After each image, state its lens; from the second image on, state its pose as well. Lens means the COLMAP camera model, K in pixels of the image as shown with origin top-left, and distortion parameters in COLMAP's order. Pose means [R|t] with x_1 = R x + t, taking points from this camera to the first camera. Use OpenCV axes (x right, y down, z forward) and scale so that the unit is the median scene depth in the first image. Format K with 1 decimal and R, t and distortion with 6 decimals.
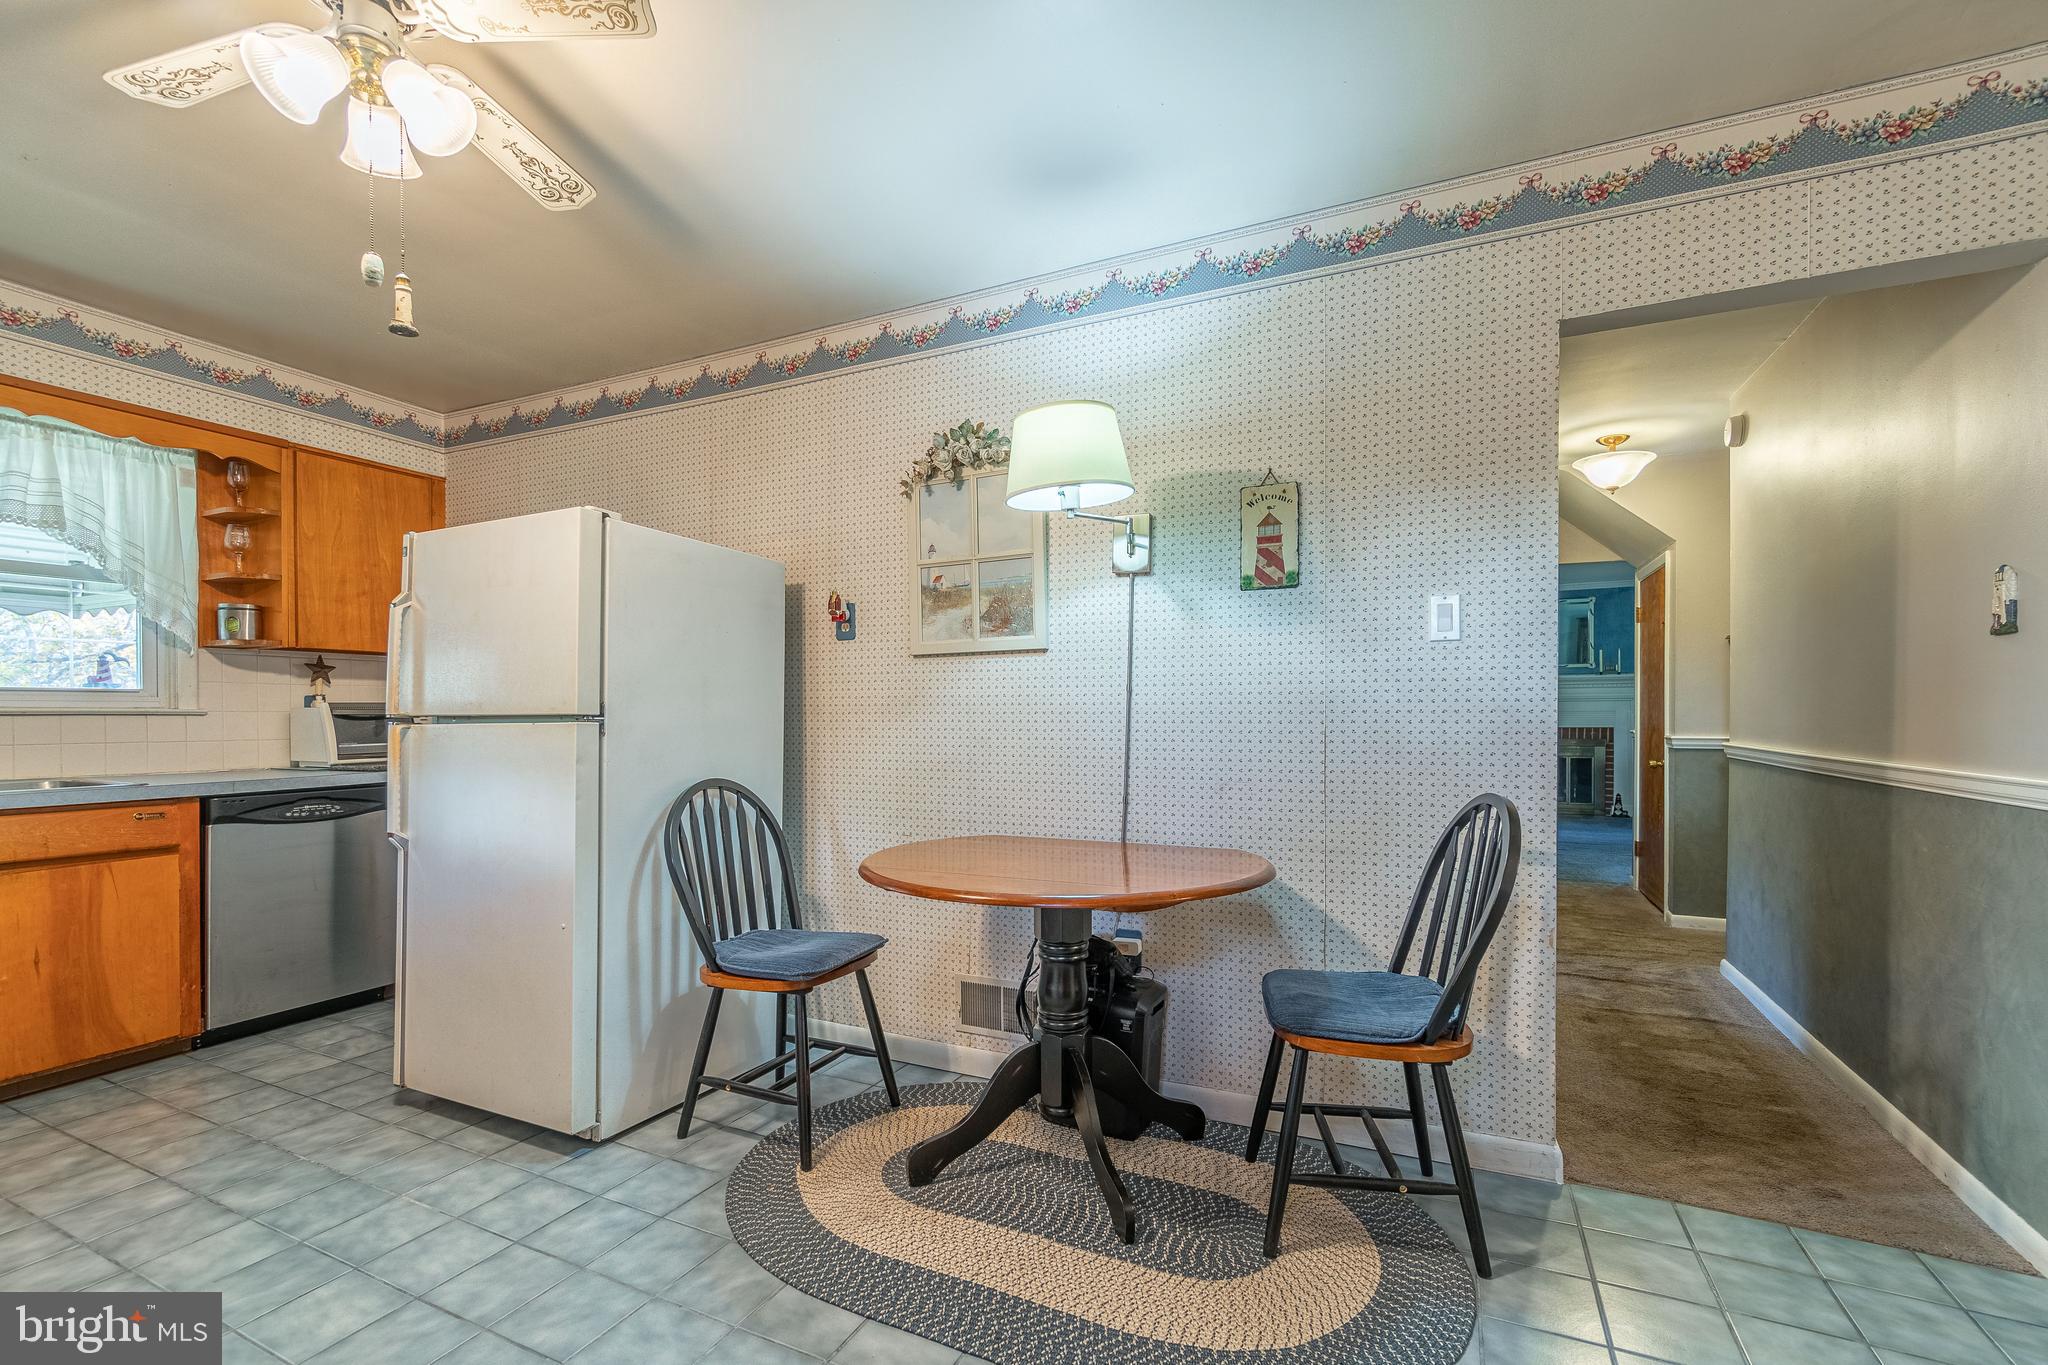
lens RADIAL K [[896.3, 0, 1012.5], [0, 896.3, 720.0], [0, 0, 1]] dist [-0.003465, 0.001213]
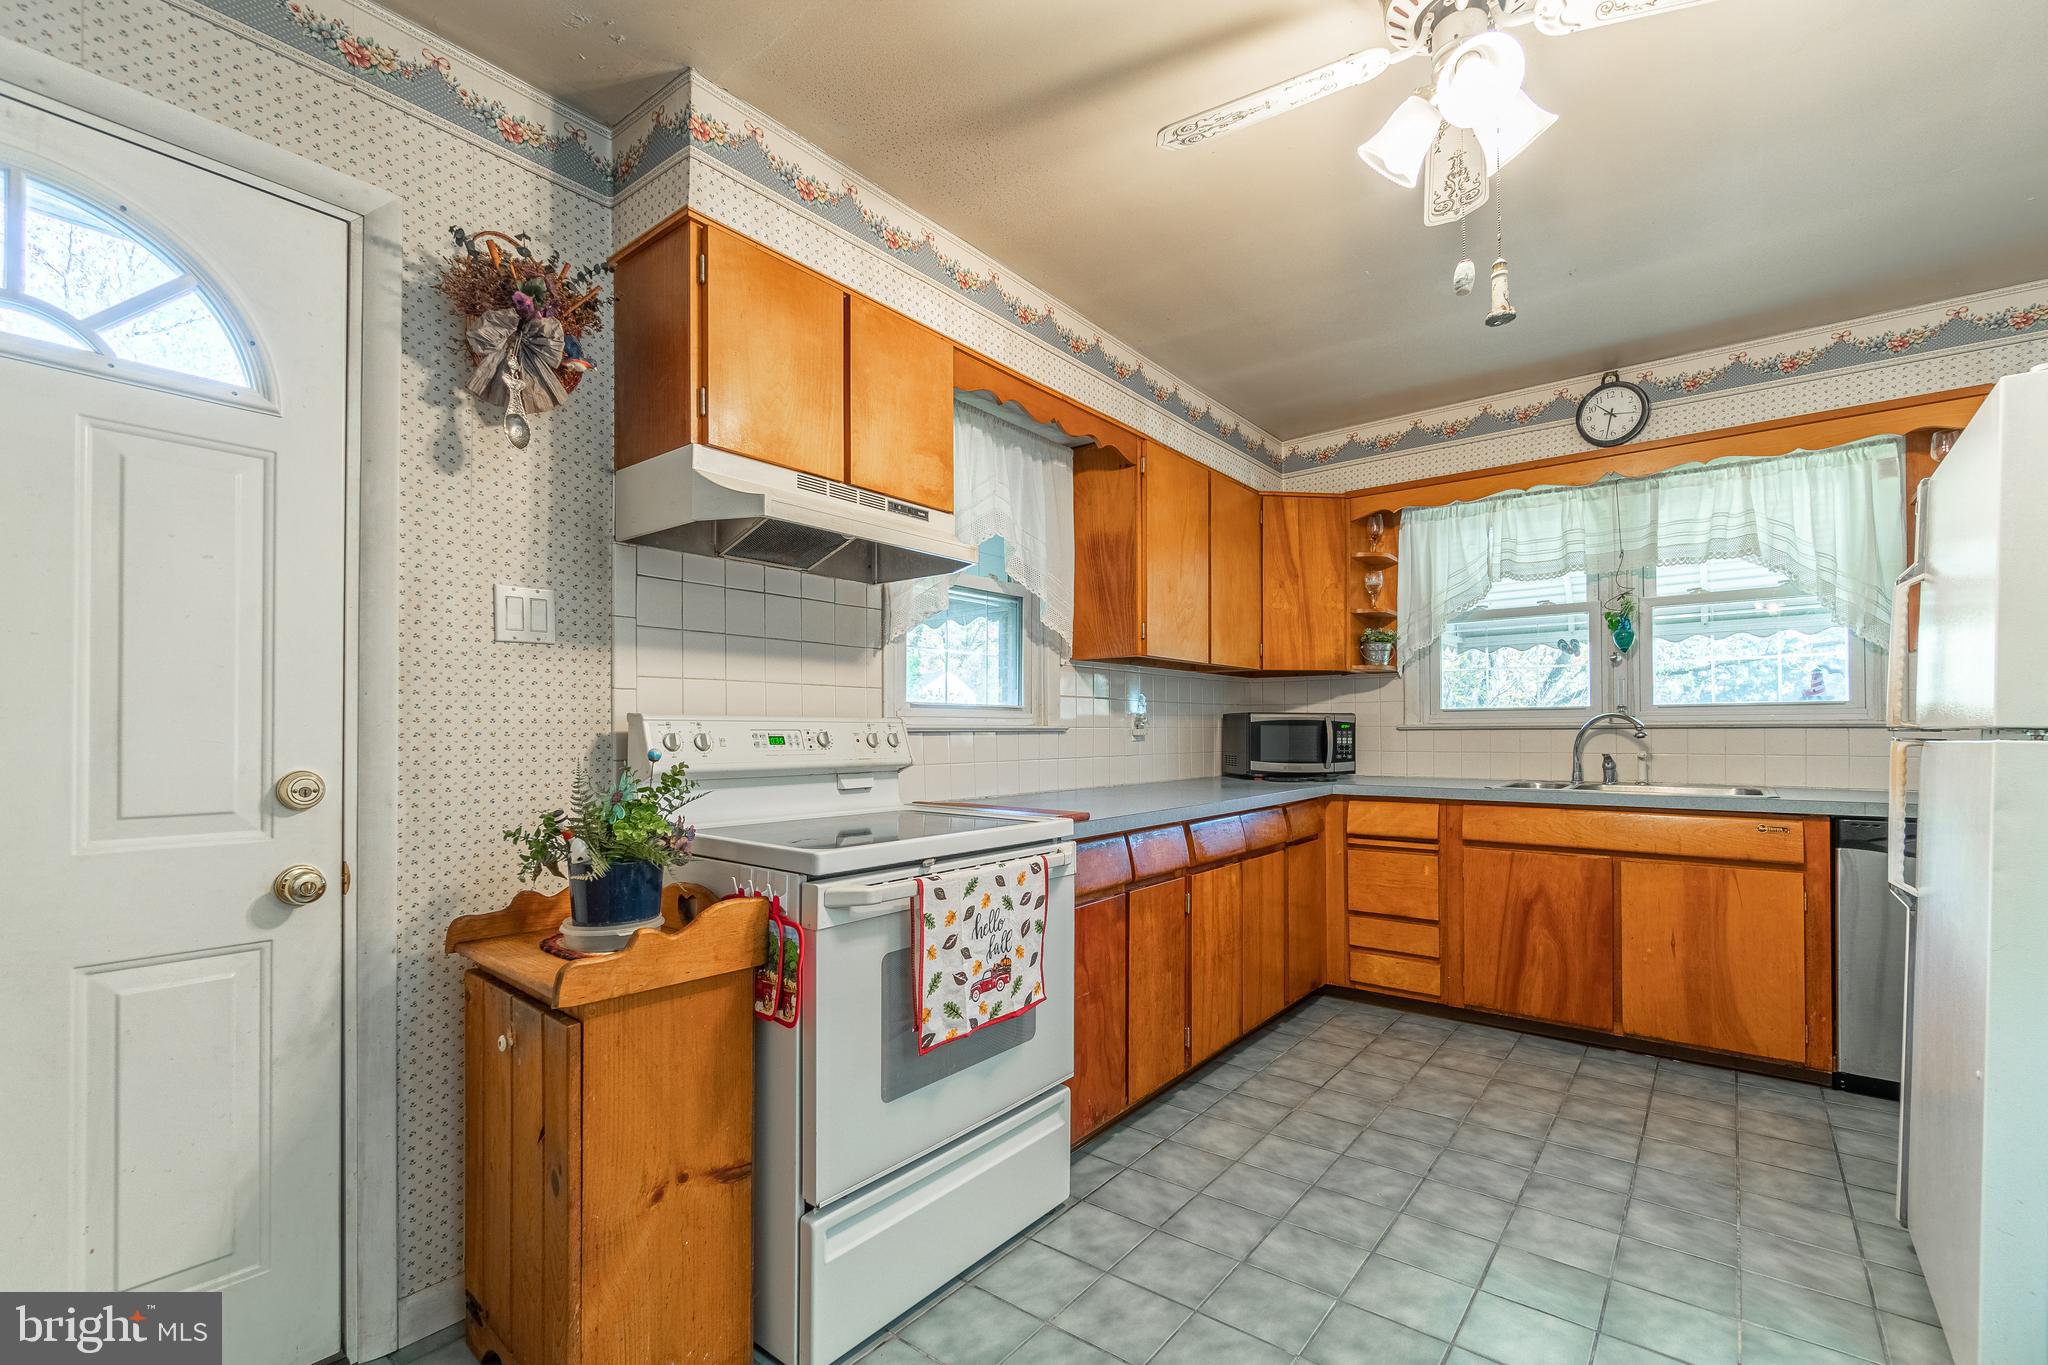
lens RADIAL K [[898.3, 0, 1022.9], [0, 898.3, 722.6], [0, 0, 1]] dist [0.000811, 0.000107]
pose [[-0.213131, -0.005796, -0.977006, 0.198009], [-0.003202, 0.999981, -0.005234, -0.003798], [0.977018, 0.002013, -0.213146, 0.412629]]
